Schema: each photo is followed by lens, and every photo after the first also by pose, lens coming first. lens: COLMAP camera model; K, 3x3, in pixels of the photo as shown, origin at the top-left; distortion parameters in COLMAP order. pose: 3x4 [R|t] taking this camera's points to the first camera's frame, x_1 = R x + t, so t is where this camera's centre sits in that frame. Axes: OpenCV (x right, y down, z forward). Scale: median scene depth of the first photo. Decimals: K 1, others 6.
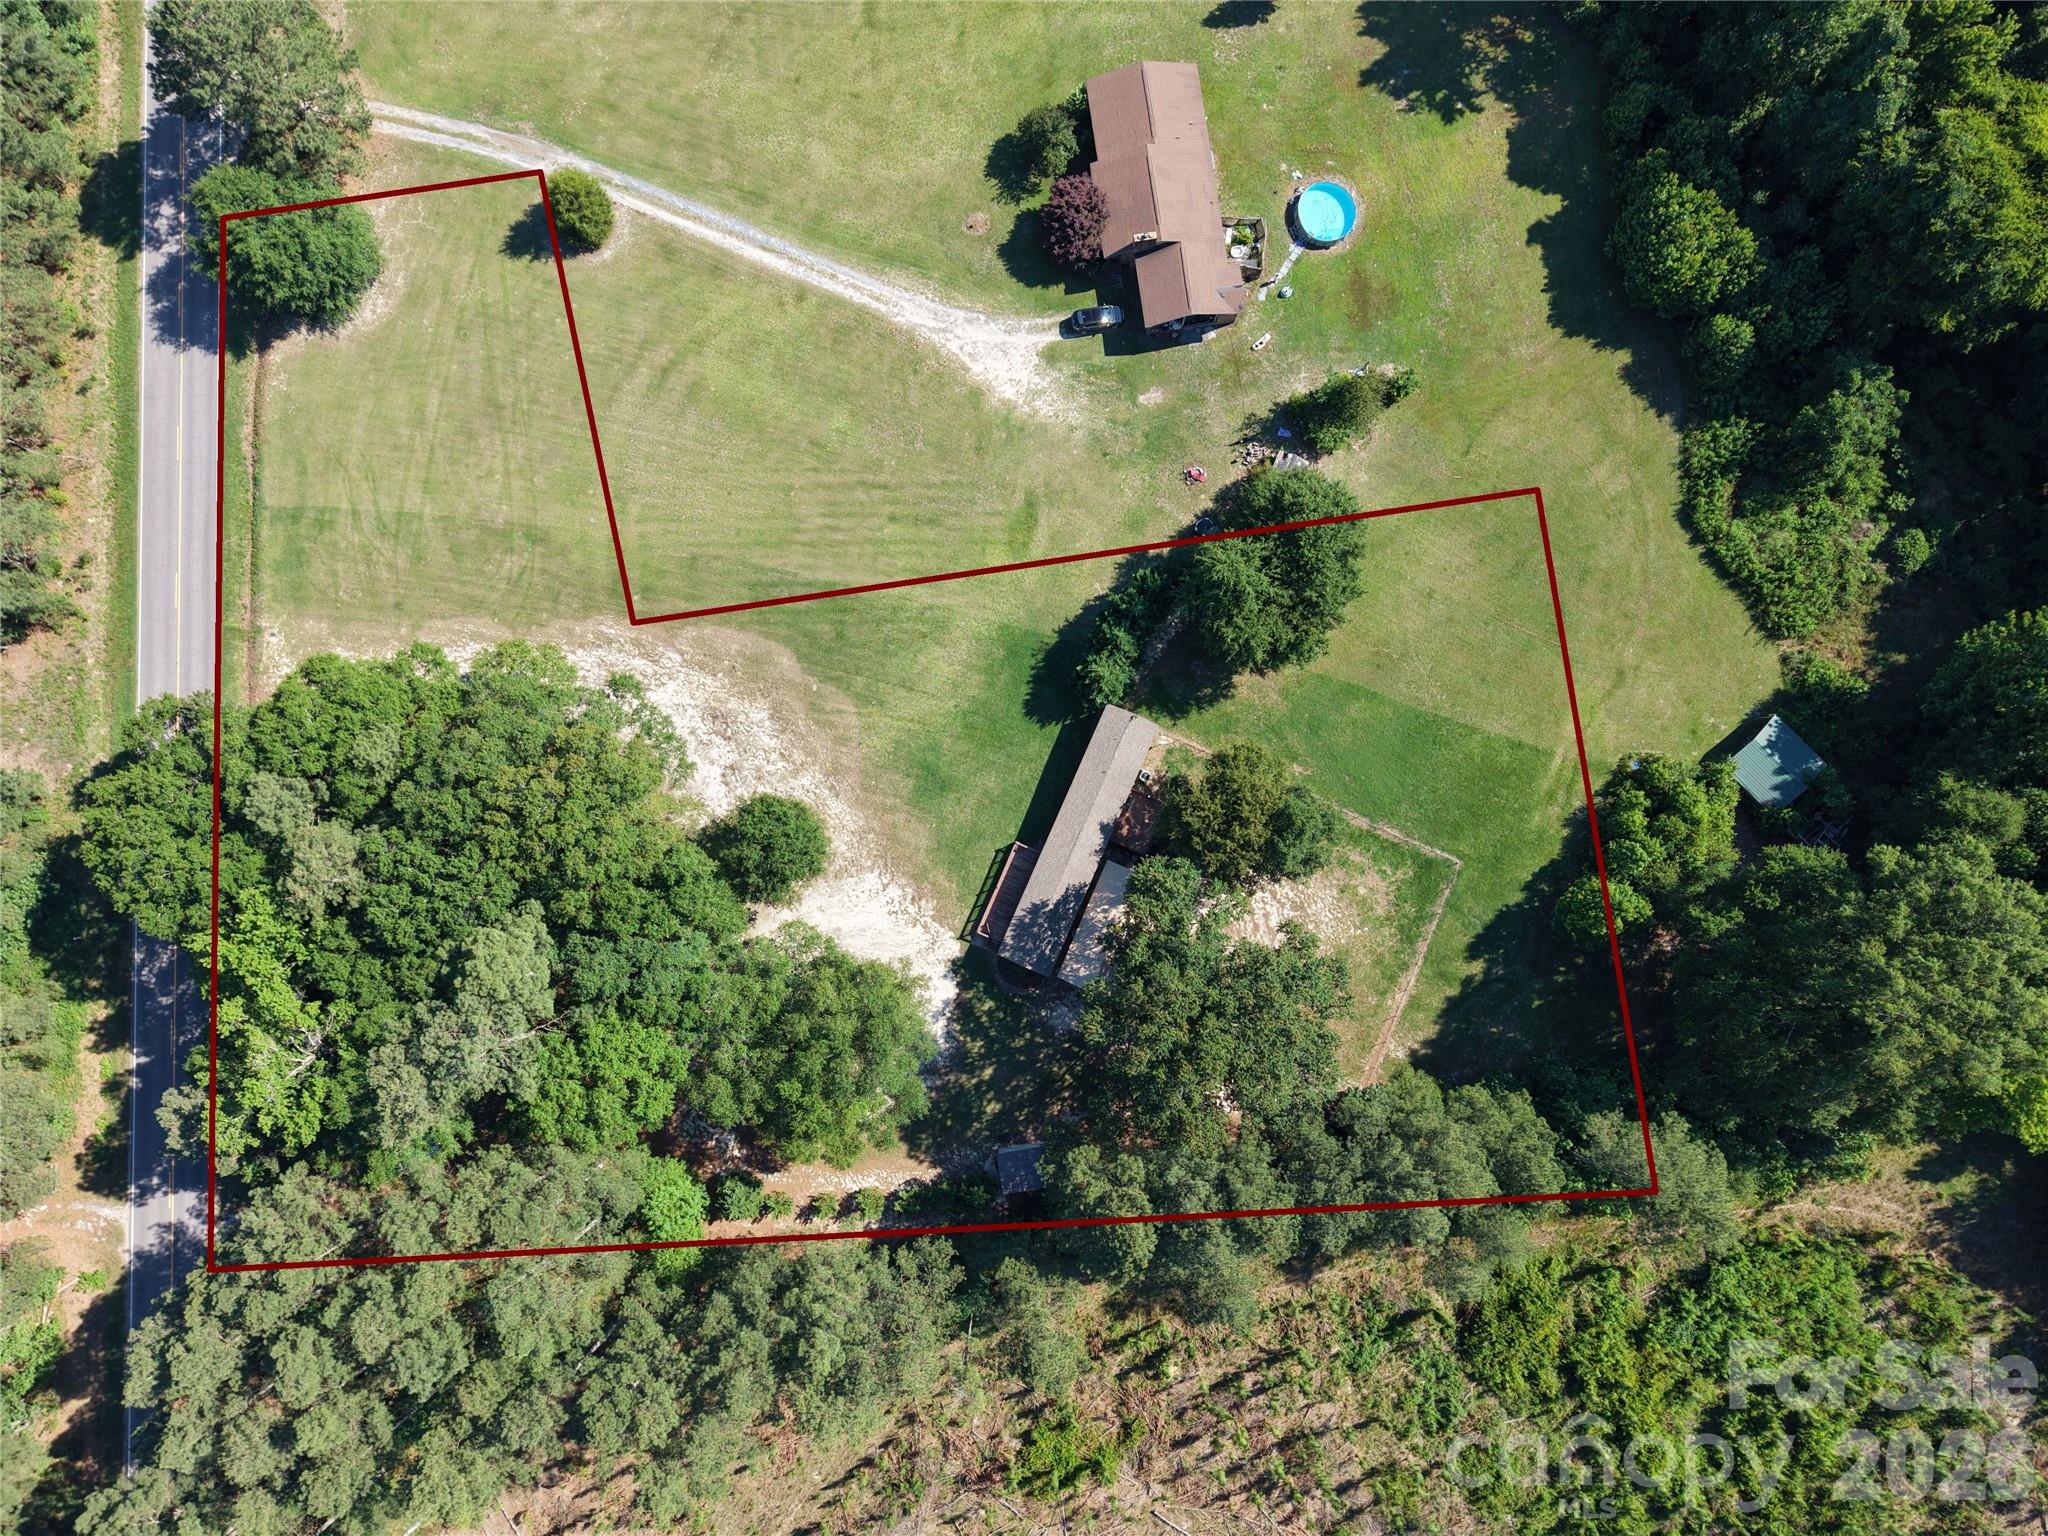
lens RADIAL K [[1382.4, 0, 1024.0], [0, 1382.4, 768.0], [0, 0, 1]] dist [0.008955, -0.004141]
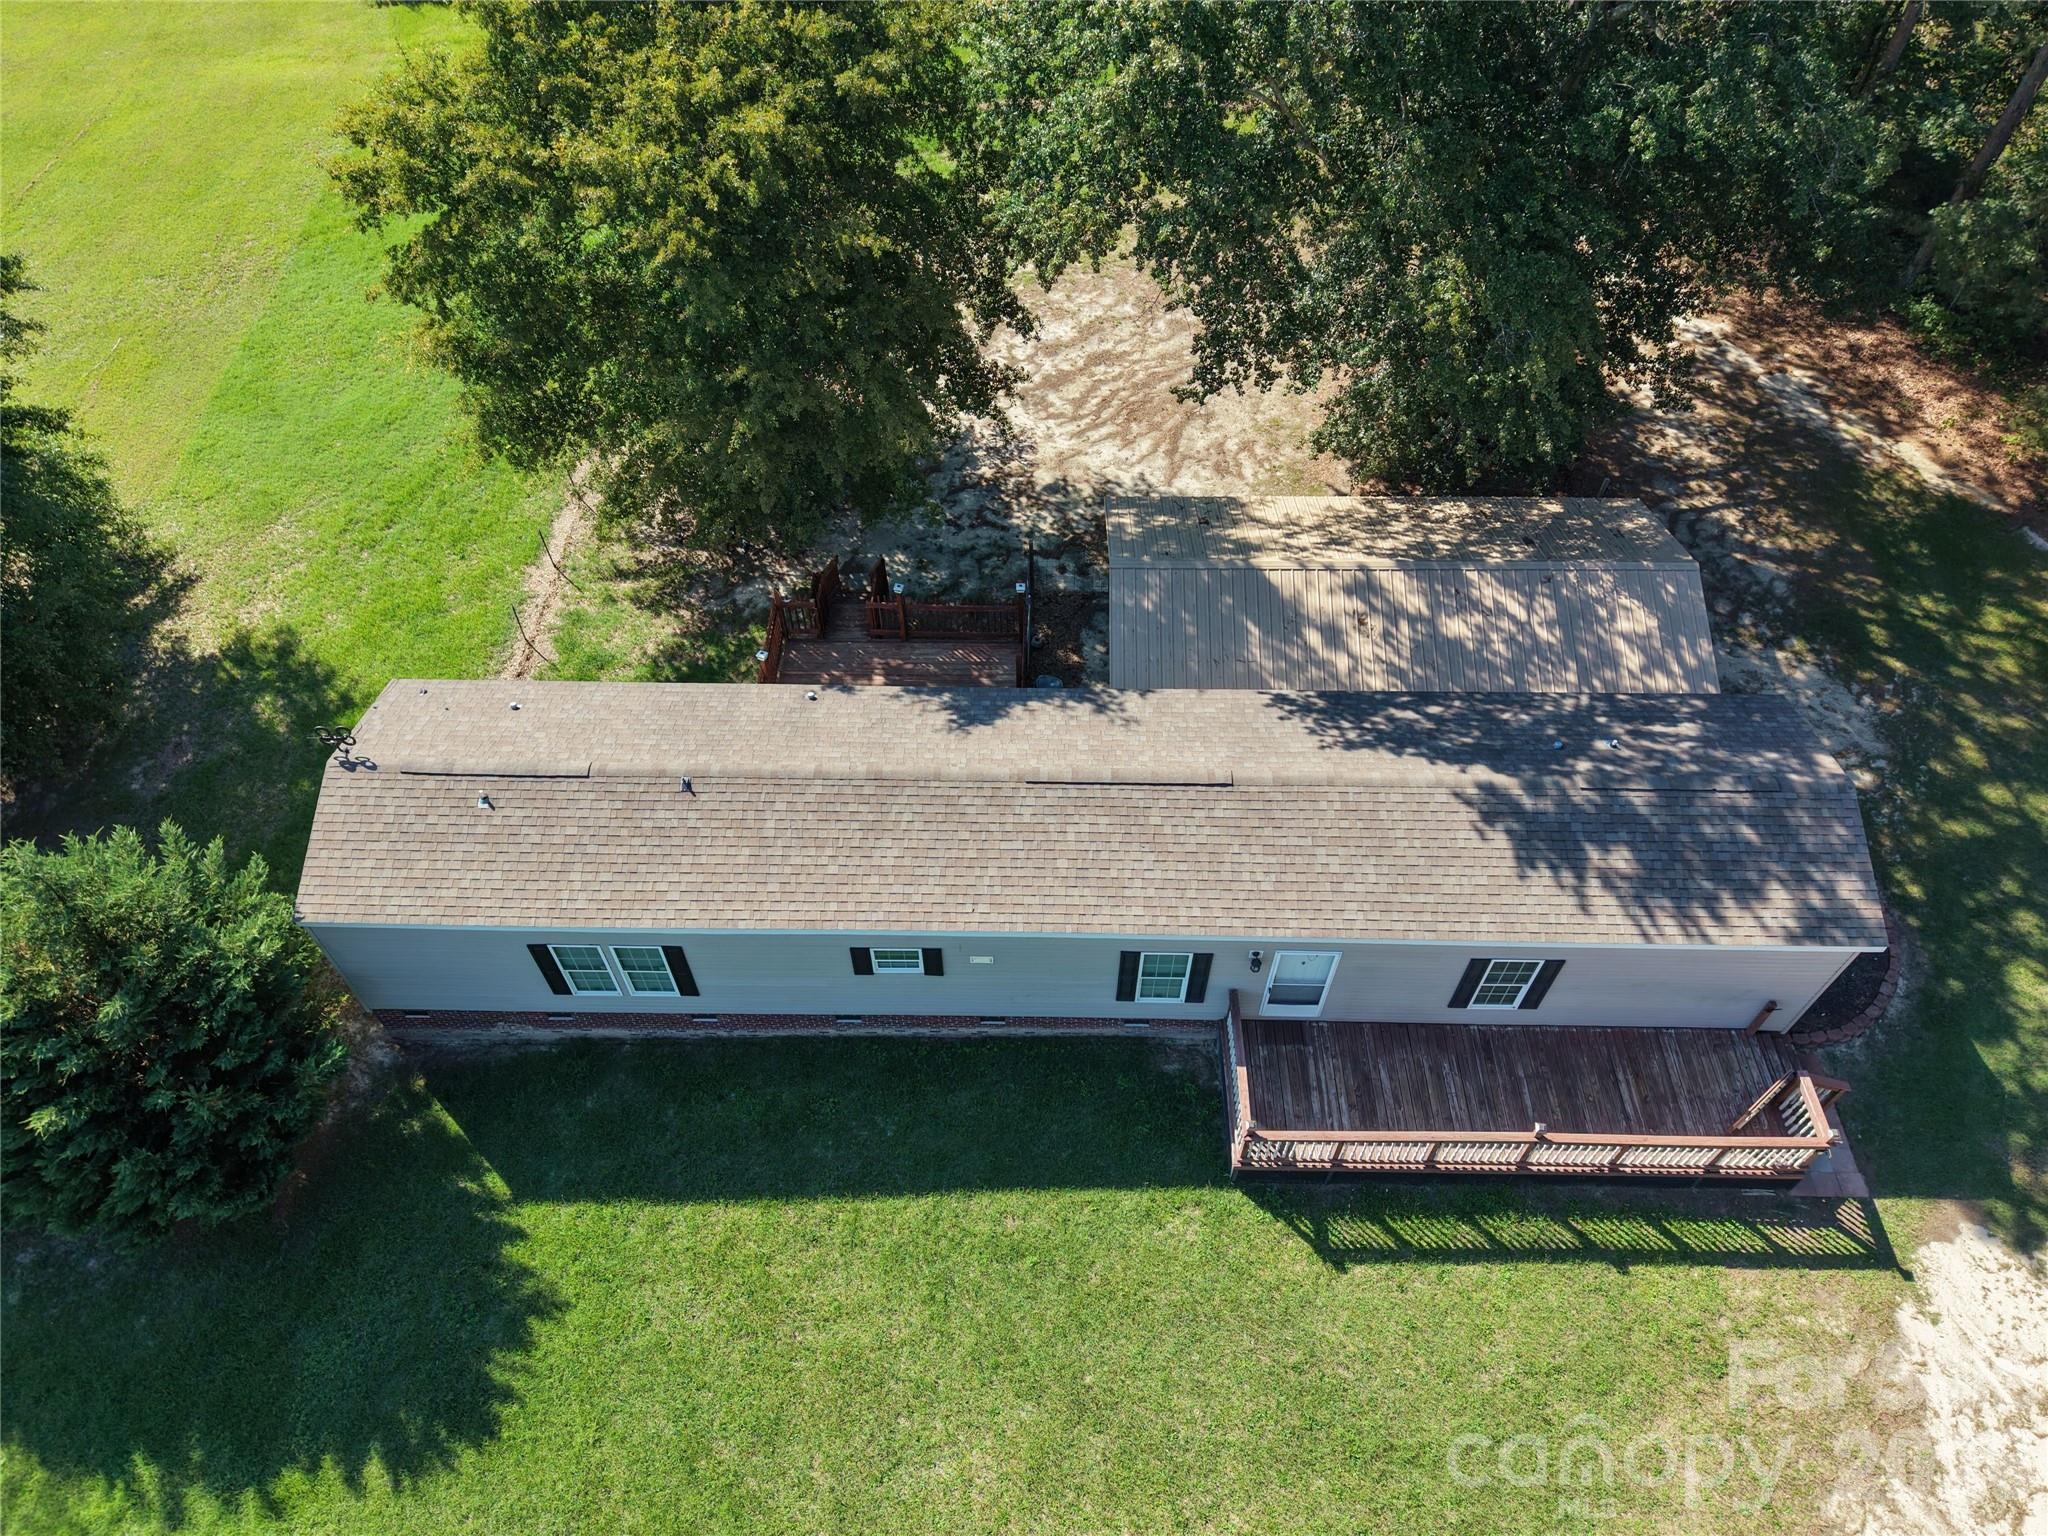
lens RADIAL K [[1299.9, 0, 964.7], [0, 1299.9, 780.8], [0, 0, 1]] dist [-0.019971, -0.001700]
pose [[-0.363557, -0.729908, 0.578844, -0.051415], [0.931391, -0.272568, 0.241281, -0.004158], [-0.018339, 0.626850, 0.778924, 0.819117]]
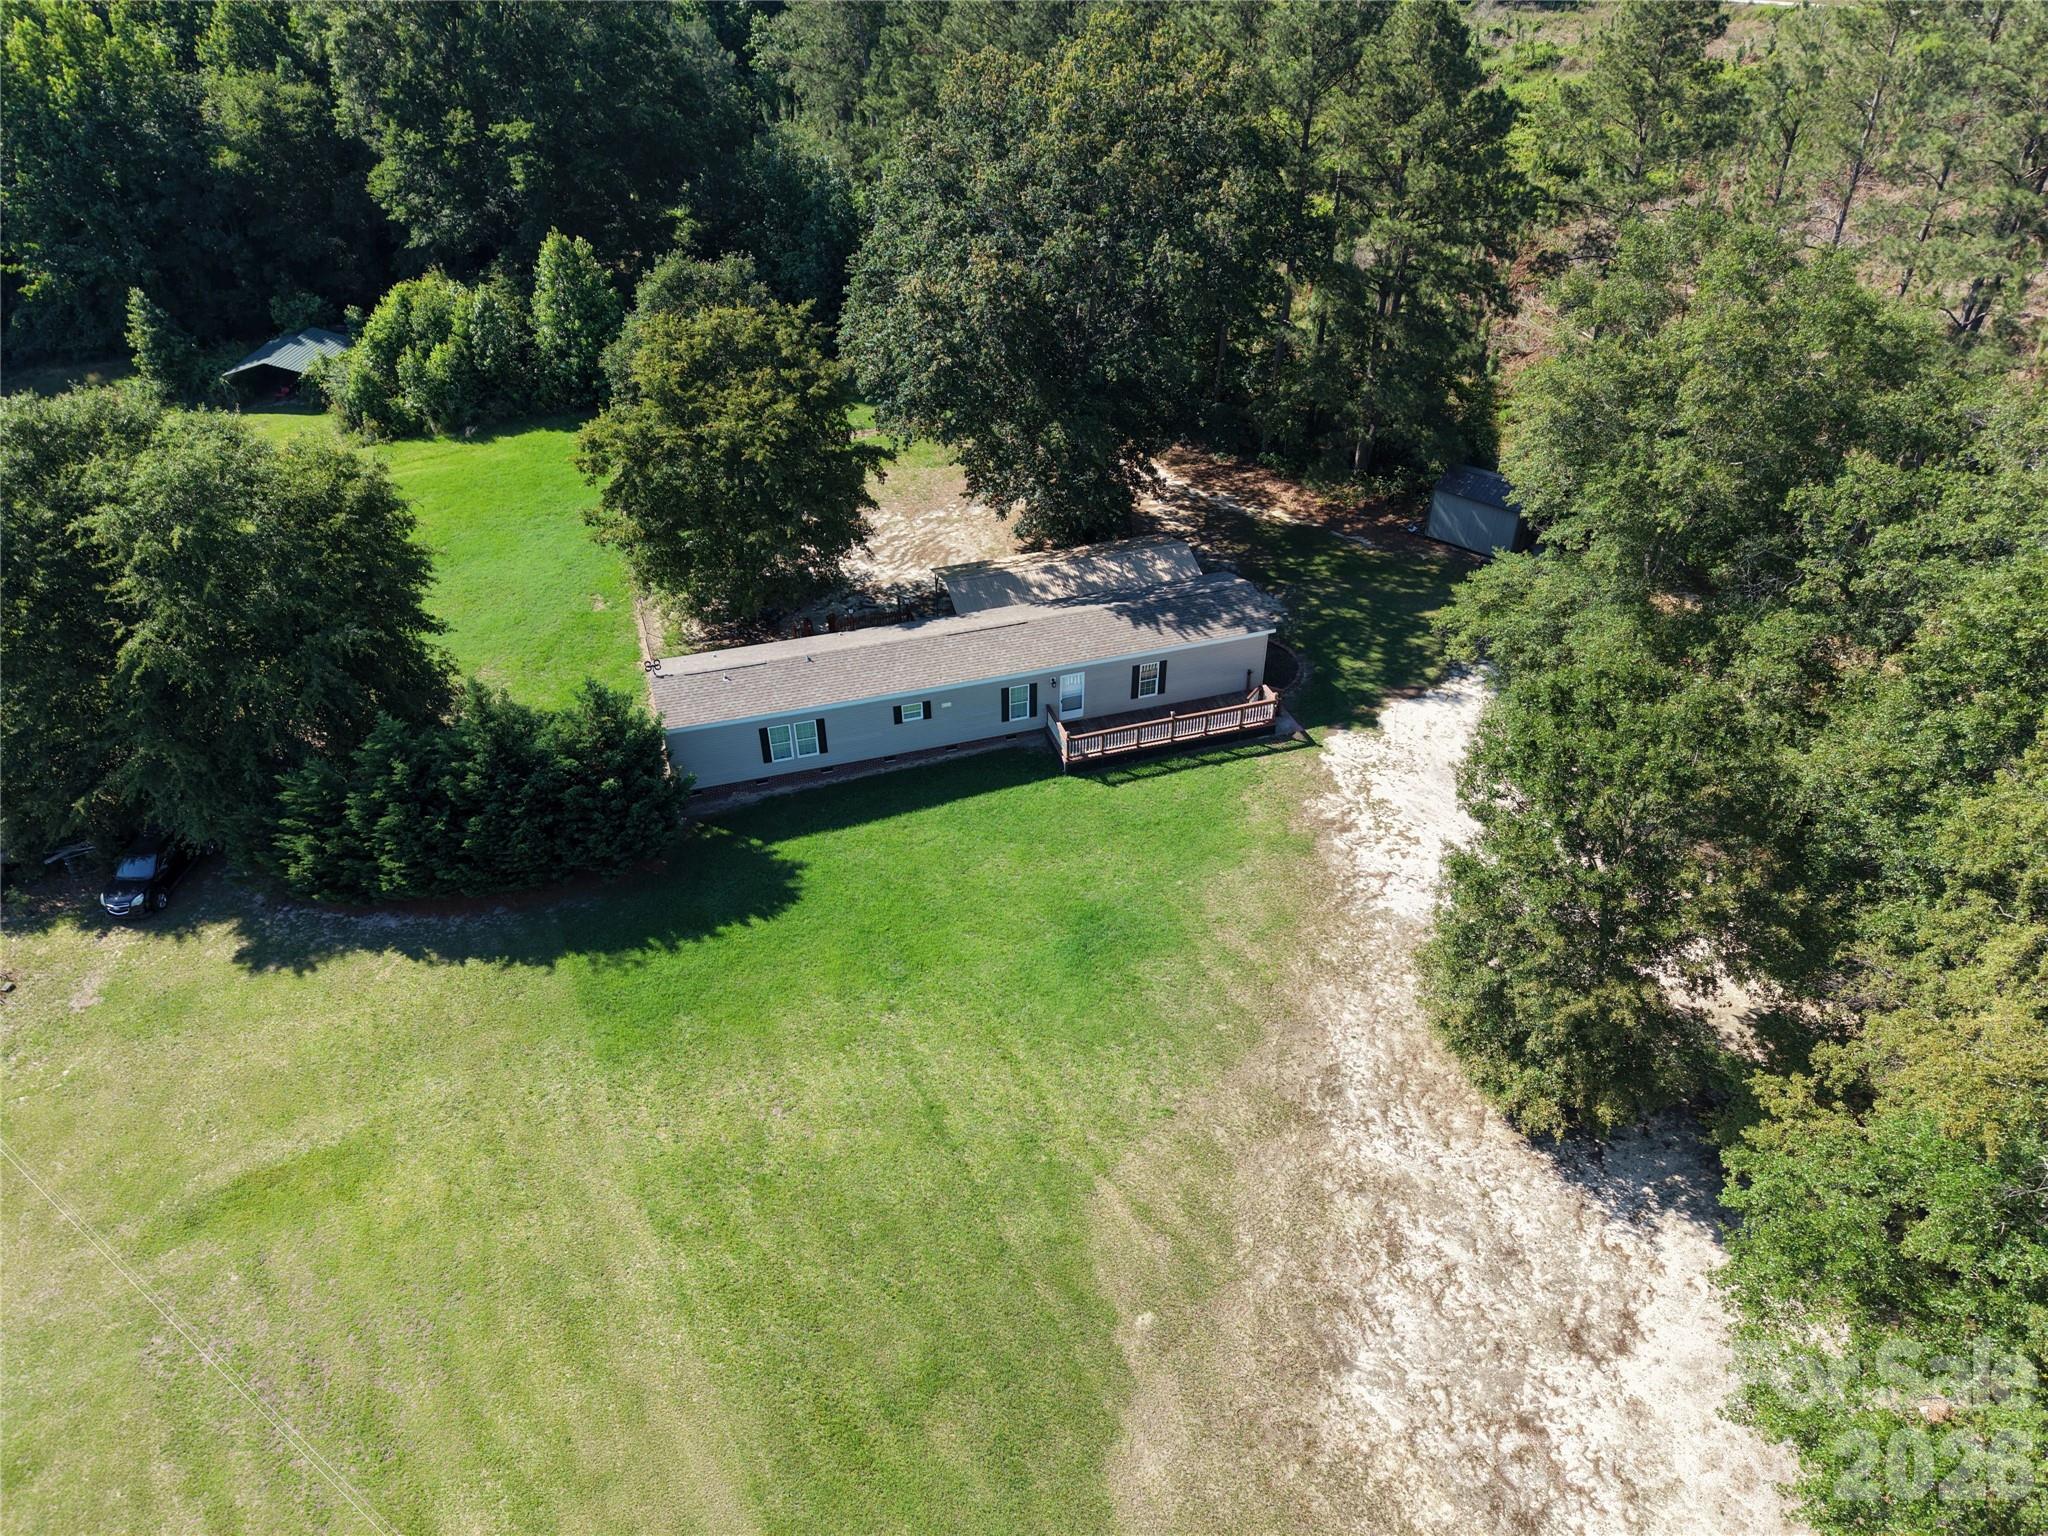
lens RADIAL K [[1324.0, 0, 1000.7], [0, 1324.0, 774.0], [0, 0, 1]] dist [0.013000, -0.000803]
pose [[-0.649463, -0.436049, 0.622944, -0.241355], [0.760205, -0.354119, 0.544691, -0.178582], [-0.016916, 0.827321, 0.561474, 0.753572]]
